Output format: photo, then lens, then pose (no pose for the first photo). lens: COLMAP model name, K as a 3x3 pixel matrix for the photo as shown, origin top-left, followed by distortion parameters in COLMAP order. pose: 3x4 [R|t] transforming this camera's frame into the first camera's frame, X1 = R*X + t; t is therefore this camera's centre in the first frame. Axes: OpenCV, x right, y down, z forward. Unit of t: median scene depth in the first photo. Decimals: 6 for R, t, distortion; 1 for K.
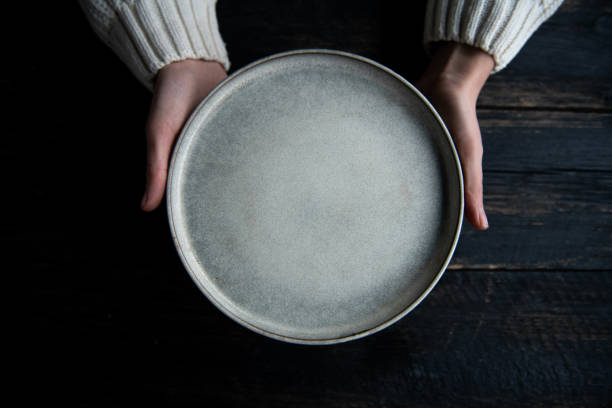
lens RADIAL K [[484.9, 0, 306.0], [0, 484.9, 204.0], [0, 0, 1]] dist [-0.052691, -0.001054]
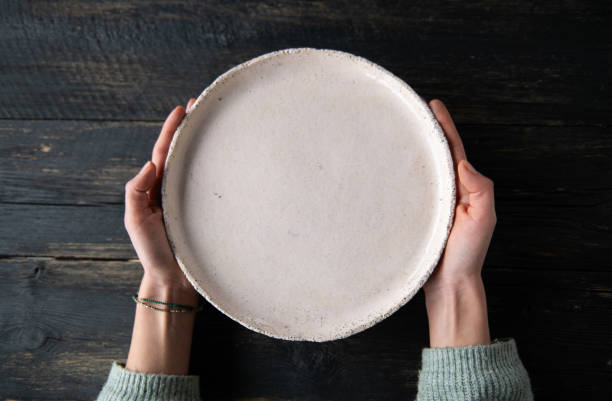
lens RADIAL K [[483.0, 0, 306.0], [0, 483.0, 200.5], [0, 0, 1]] dist [0.004381, 0.001802]
pose [[-0.999942, -0.007596, 0.007592, 0.011829], [0.007159, -0.998406, -0.055980, 0.011723], [0.008005, -0.055922, 0.998403, -0.199614]]
